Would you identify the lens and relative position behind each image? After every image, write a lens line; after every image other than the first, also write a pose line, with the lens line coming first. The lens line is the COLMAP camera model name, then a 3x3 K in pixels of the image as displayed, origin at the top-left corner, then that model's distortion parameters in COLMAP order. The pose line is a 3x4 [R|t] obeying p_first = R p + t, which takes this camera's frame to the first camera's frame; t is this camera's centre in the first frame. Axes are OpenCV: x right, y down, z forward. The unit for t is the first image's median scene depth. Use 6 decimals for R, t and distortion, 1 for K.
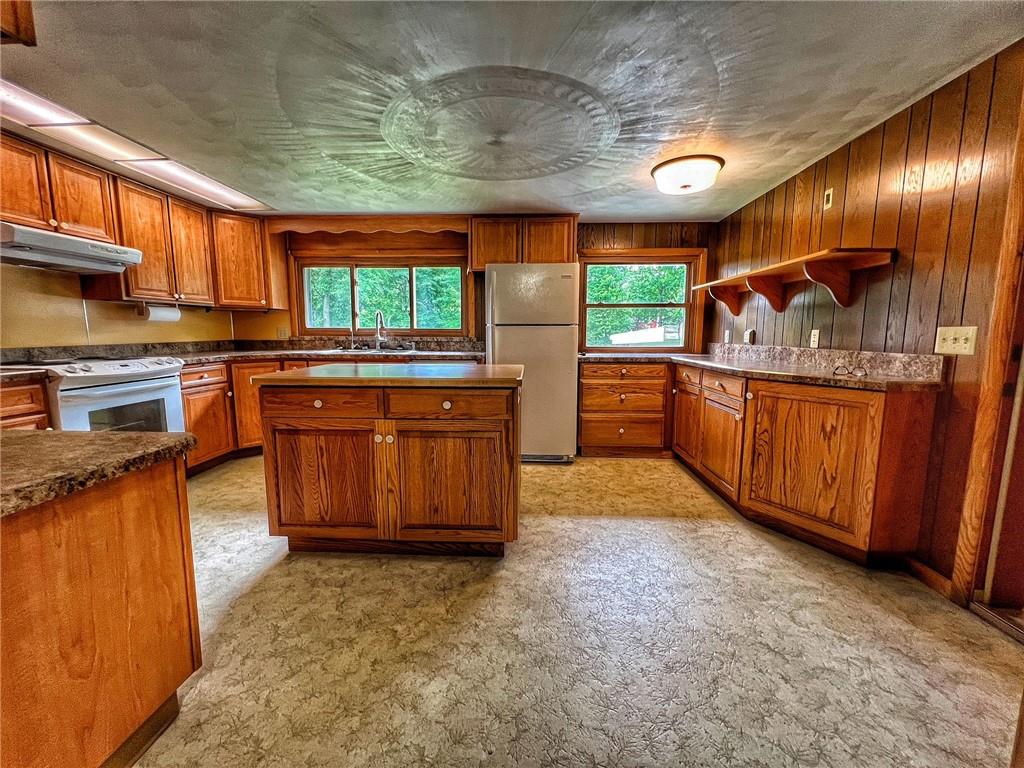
lens RADIAL K [[417.7, 0, 515.0], [0, 417.7, 385.3], [0, 0, 1]] dist [0.000255, 0.000002]
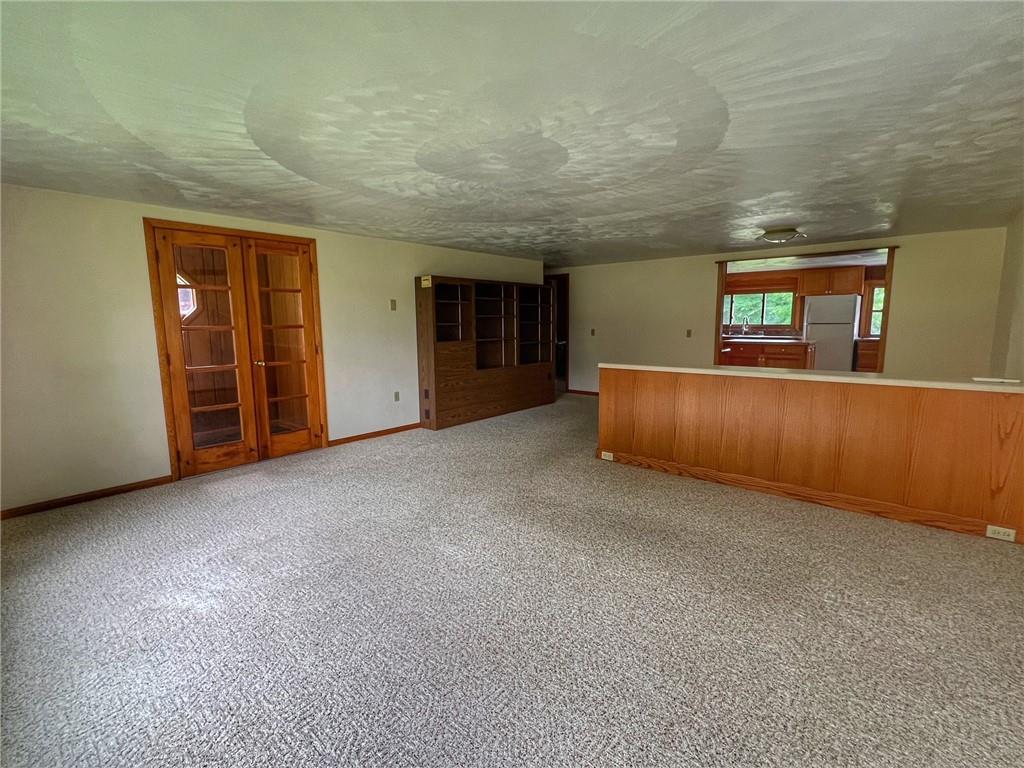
lens RADIAL K [[476.8, 0, 514.1], [0, 476.8, 386.9], [0, 0, 1]] dist [-0.002633, -0.000326]
pose [[0.796224, 0.074641, -0.600380, 0.204891], [-0.062667, 0.997197, 0.040866, 0.149049], [0.601748, 0.005086, 0.798670, -1.583528]]
